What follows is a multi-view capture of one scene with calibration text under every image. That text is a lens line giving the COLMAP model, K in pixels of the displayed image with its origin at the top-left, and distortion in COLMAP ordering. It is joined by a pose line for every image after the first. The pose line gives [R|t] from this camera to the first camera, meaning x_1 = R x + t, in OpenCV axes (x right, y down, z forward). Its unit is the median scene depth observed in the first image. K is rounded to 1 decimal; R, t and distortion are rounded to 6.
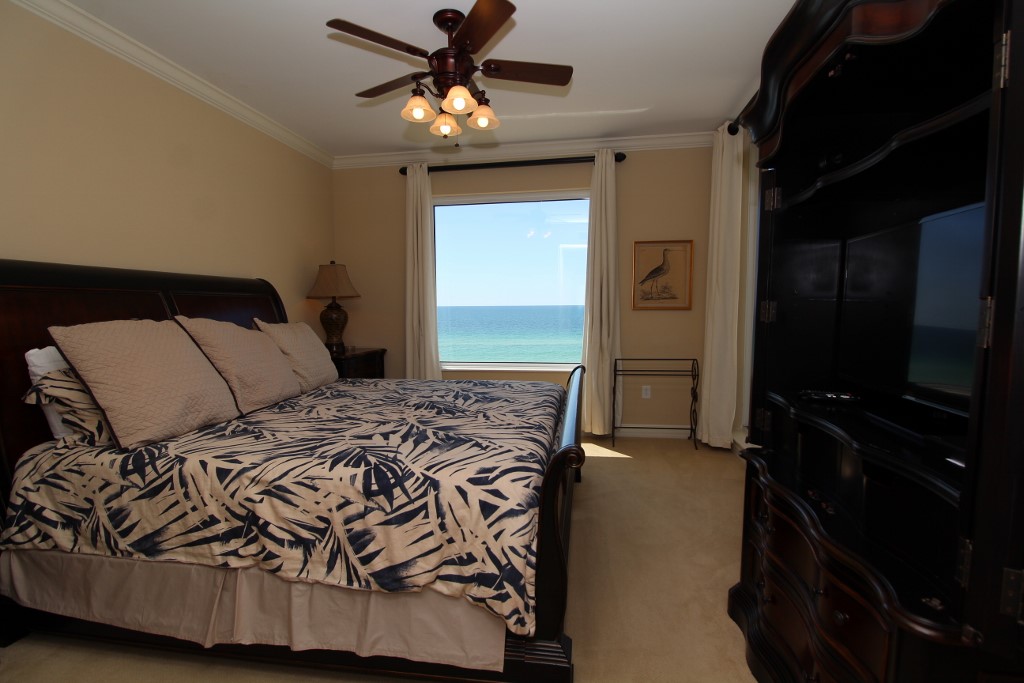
lens RADIAL K [[474.0, 0, 508.5], [0, 474.0, 340.0], [0, 0, 1]] dist [0.000376, -0.014470]
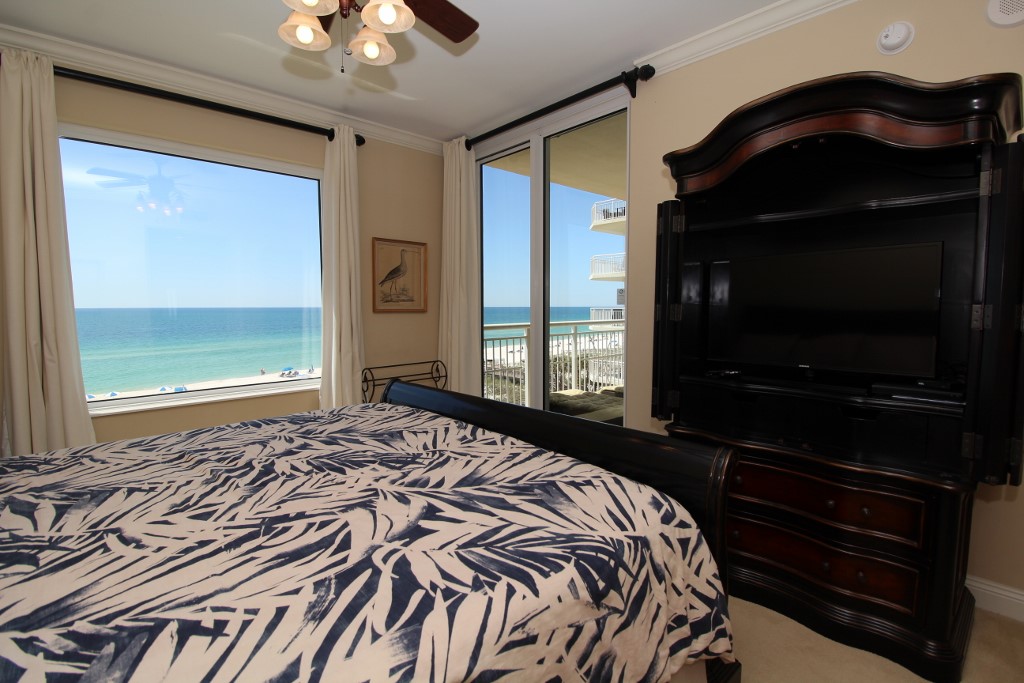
lens RADIAL K [[474.0, 0, 508.5], [0, 474.0, 340.0], [0, 0, 1]] dist [0.000376, -0.014470]
pose [[0.614719, -0.052143, 0.787021, -0.696451], [0.057720, 0.998111, 0.021045, -0.037478], [-0.786632, 0.032491, 0.616567, 0.559043]]
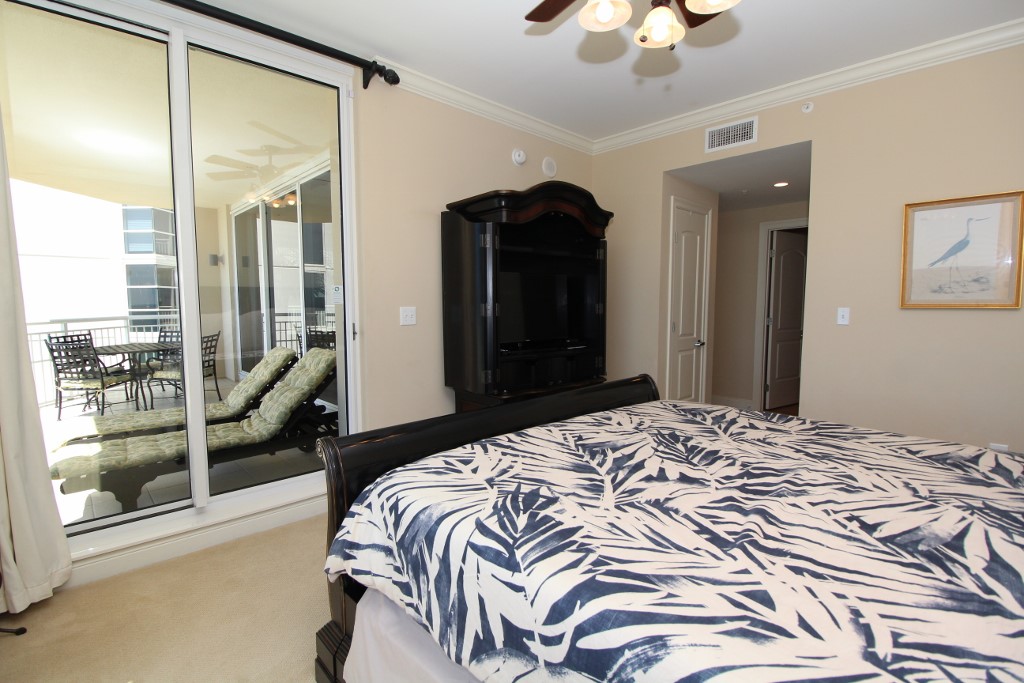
lens RADIAL K [[470.1, 0, 507.8], [0, 470.1, 341.4], [0, 0, 1]] dist [-0.009960, -0.008665]
pose [[-0.818705, -0.044543, 0.572485, -0.504232], [0.050059, 0.987654, 0.148435, -0.141634], [-0.572029, 0.150183, -0.806367, 1.780792]]
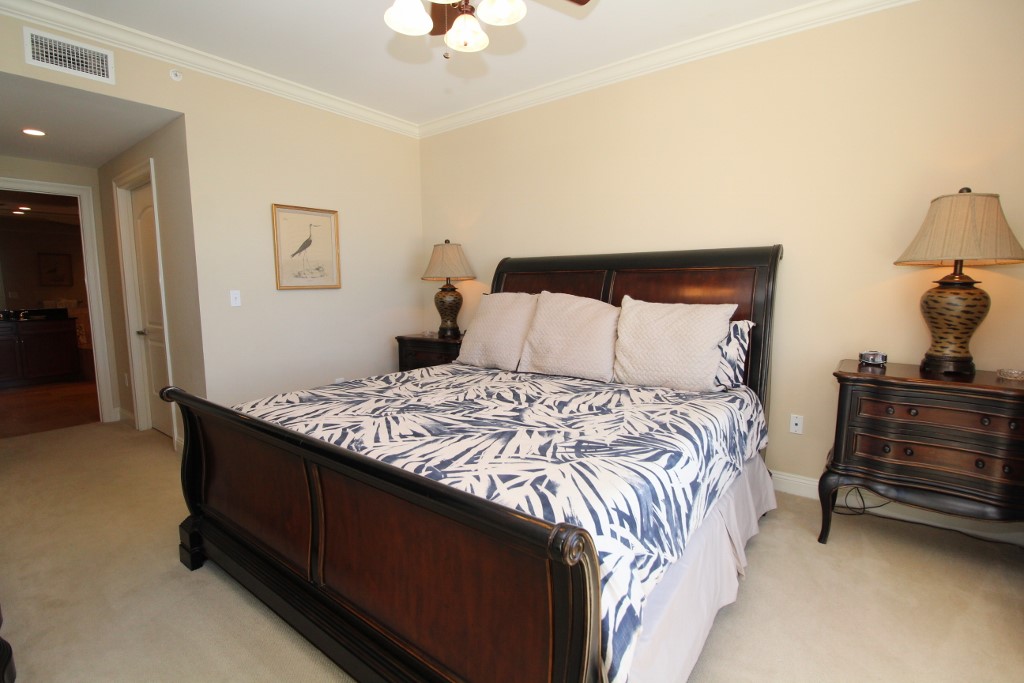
lens RADIAL K [[454.3, 0, 515.3], [0, 454.3, 329.5], [0, 0, 1]] dist [0.000275, -0.000171]
pose [[-0.460298, 0.097557, -0.882388, 0.585490], [-0.064086, 0.987699, 0.142631, -0.120979], [0.885448, 0.122202, -0.448384, 1.465569]]
